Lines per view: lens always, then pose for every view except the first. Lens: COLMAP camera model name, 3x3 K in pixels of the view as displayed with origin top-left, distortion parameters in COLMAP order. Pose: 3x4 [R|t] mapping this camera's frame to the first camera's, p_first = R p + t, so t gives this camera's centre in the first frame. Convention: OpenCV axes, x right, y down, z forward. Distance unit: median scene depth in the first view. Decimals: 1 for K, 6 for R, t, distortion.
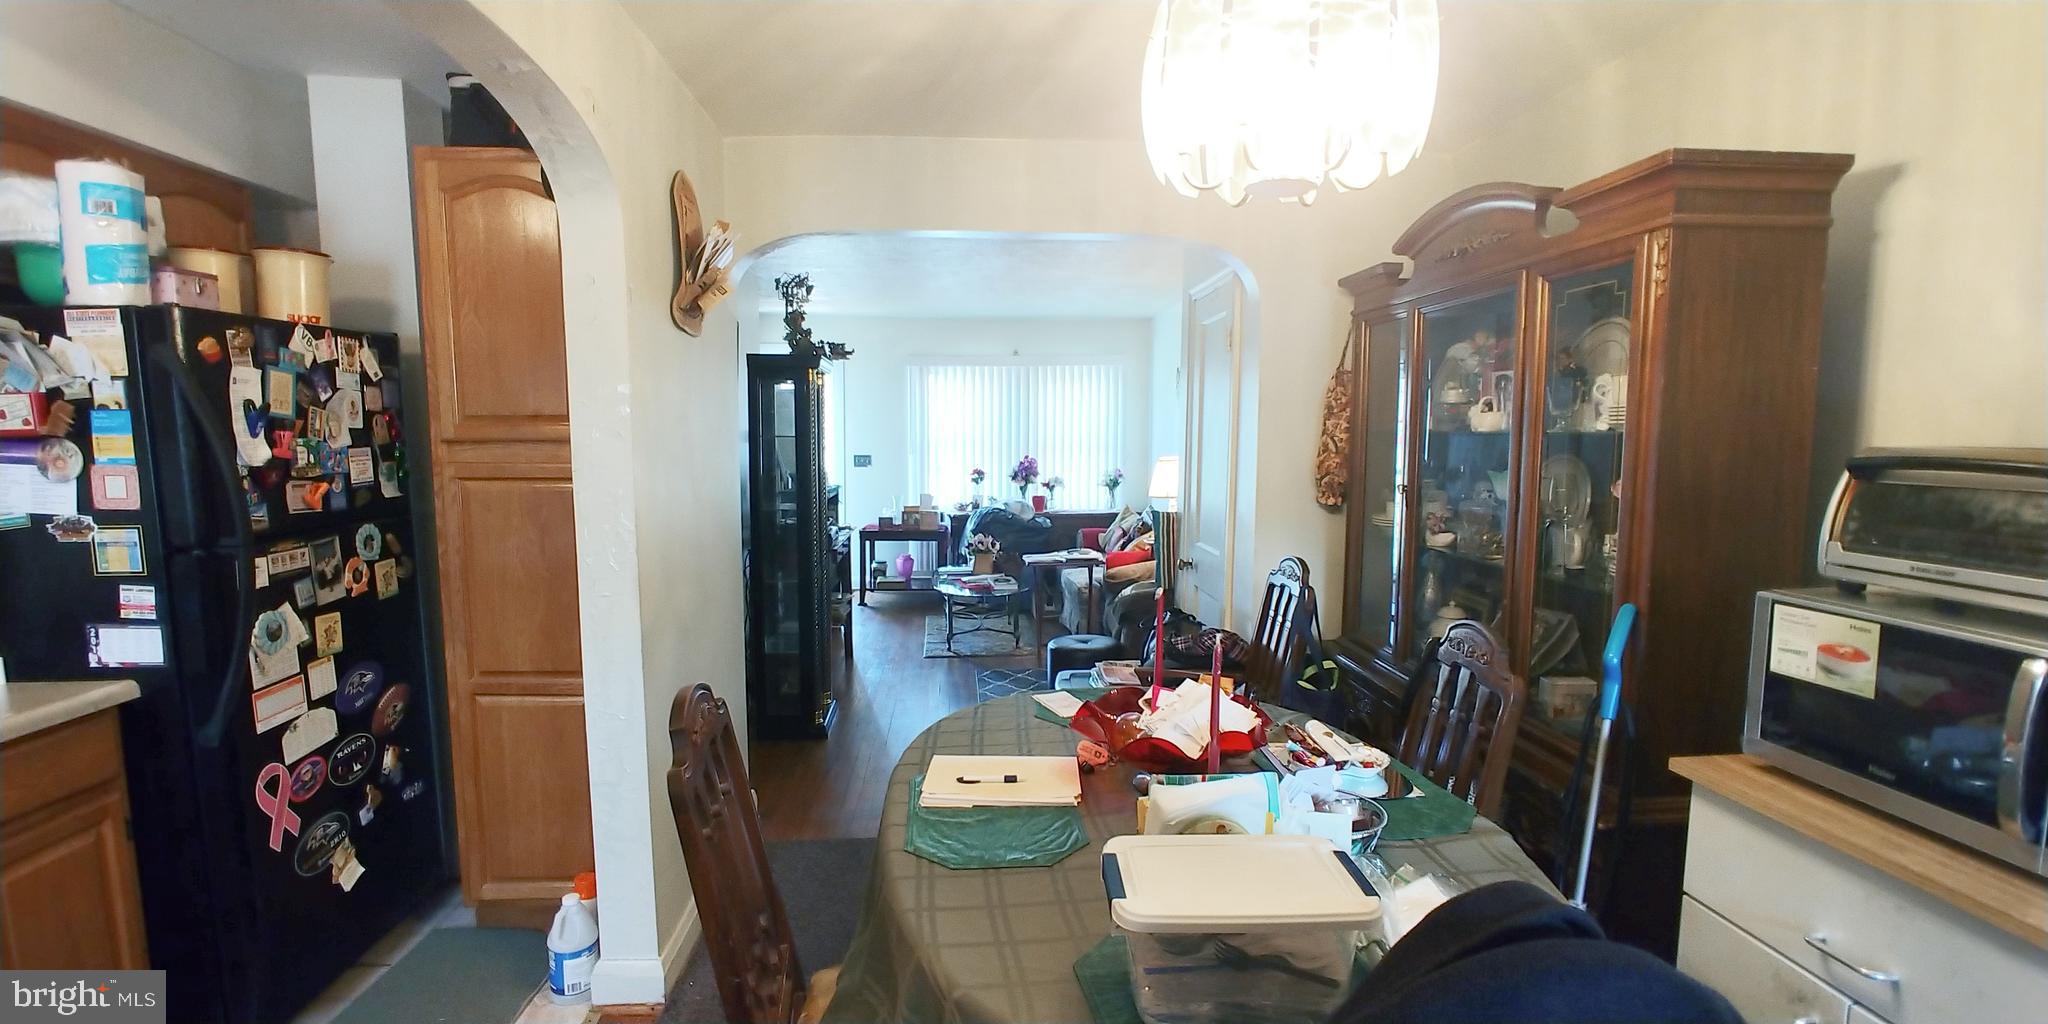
lens RADIAL K [[891.6, 0, 1025.2], [0, 891.6, 524.6], [0, 0, 1]] dist [-0.030497, 0.006683]
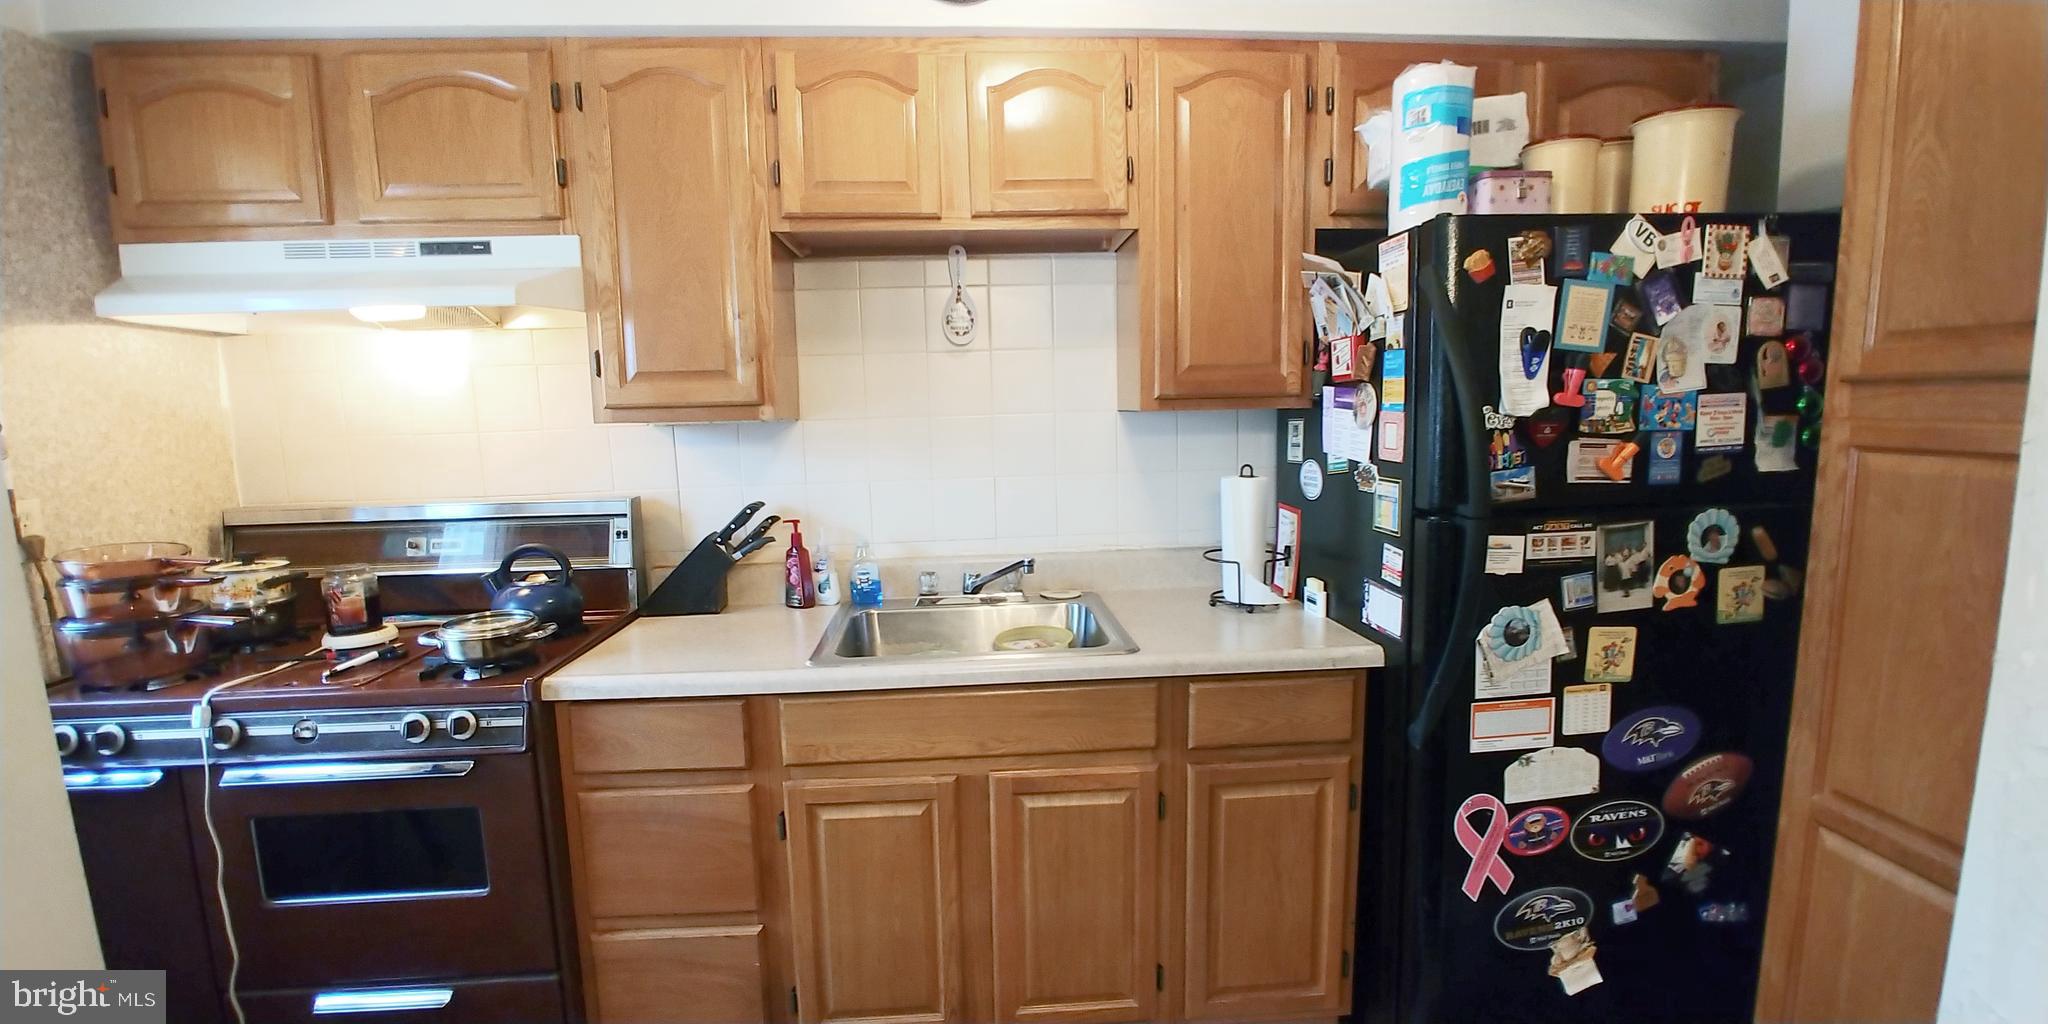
lens RADIAL K [[902.6, 0, 1023.7], [0, 902.6, 532.2], [0, 0, 1]] dist [-0.036466, 0.009416]
pose [[-0.002805, 0.141836, -0.989886, -0.087206], [-0.085300, 0.986248, 0.141556, -0.036334], [0.996351, 0.084834, 0.009332, 0.513072]]
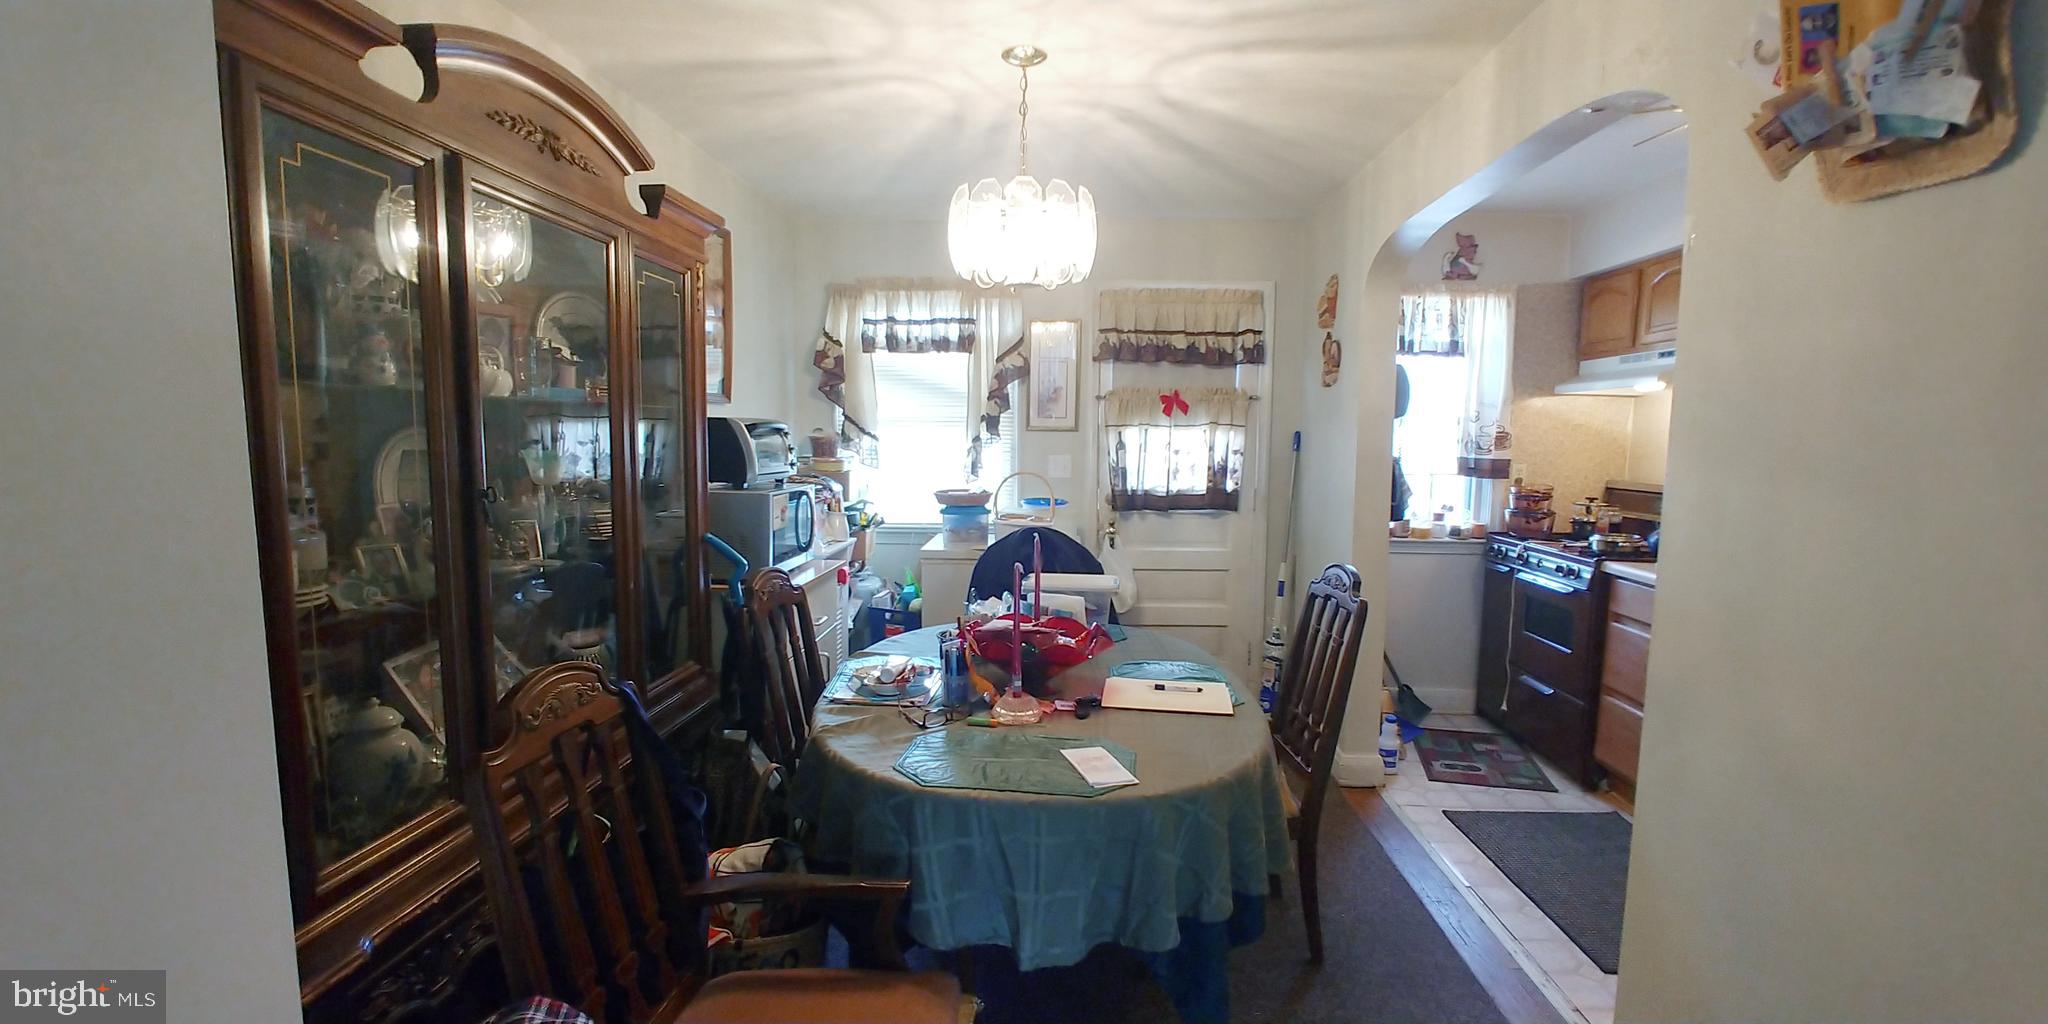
lens RADIAL K [[908.2, 0, 1034.1], [0, 908.2, 528.3], [0, 0, 1]] dist [-0.023113, 0.001062]
pose [[-0.992569, -0.026094, 0.118849, 0.017875], [-0.000631, 0.977826, 0.209418, -0.171121], [-0.121678, 0.207787, -0.970577, 1.828372]]
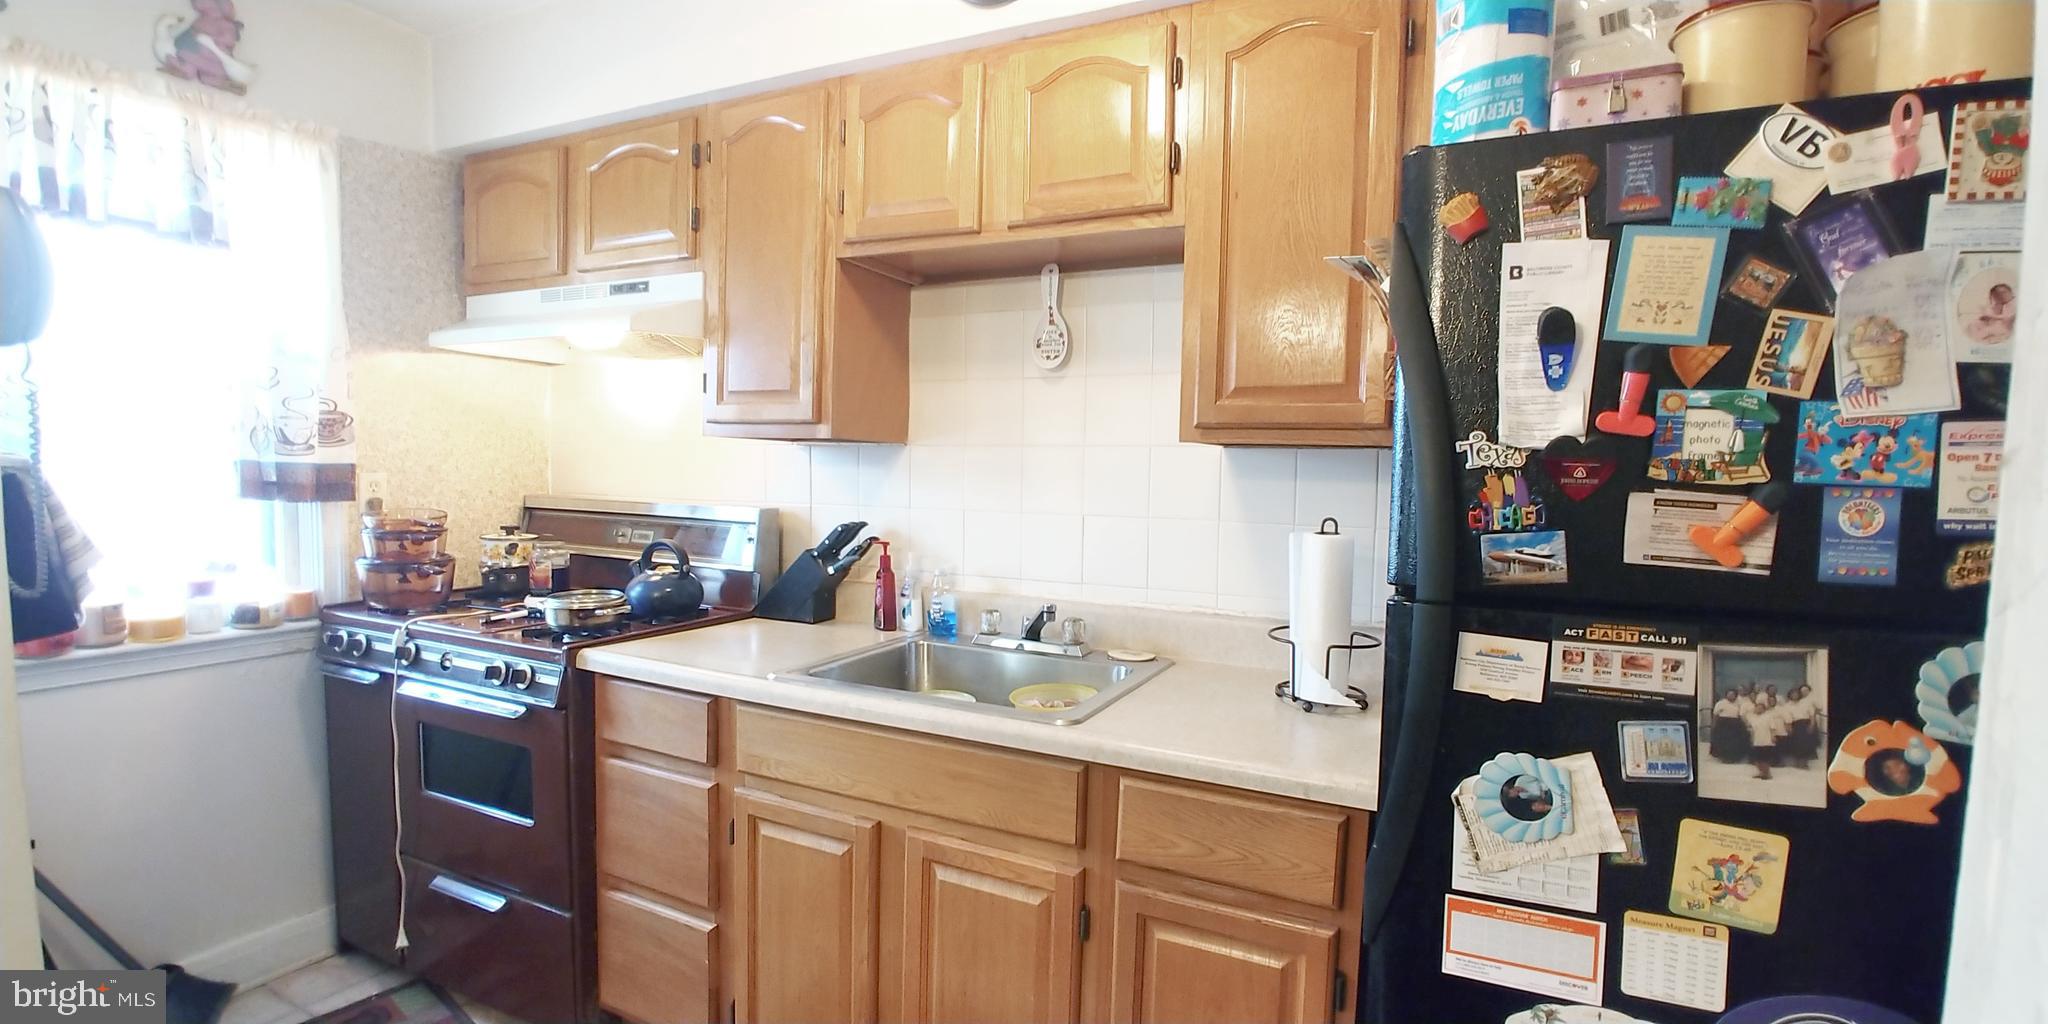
lens RADIAL K [[908.2, 0, 1034.1], [0, 908.2, 528.3], [0, 0, 1]] dist [-0.023113, 0.001062]
pose [[-0.503988, 0.050456, -0.862236, -0.287806], [-0.115497, 0.985390, 0.125172, -0.048798], [0.855954, 0.162670, -0.490797, 0.914534]]
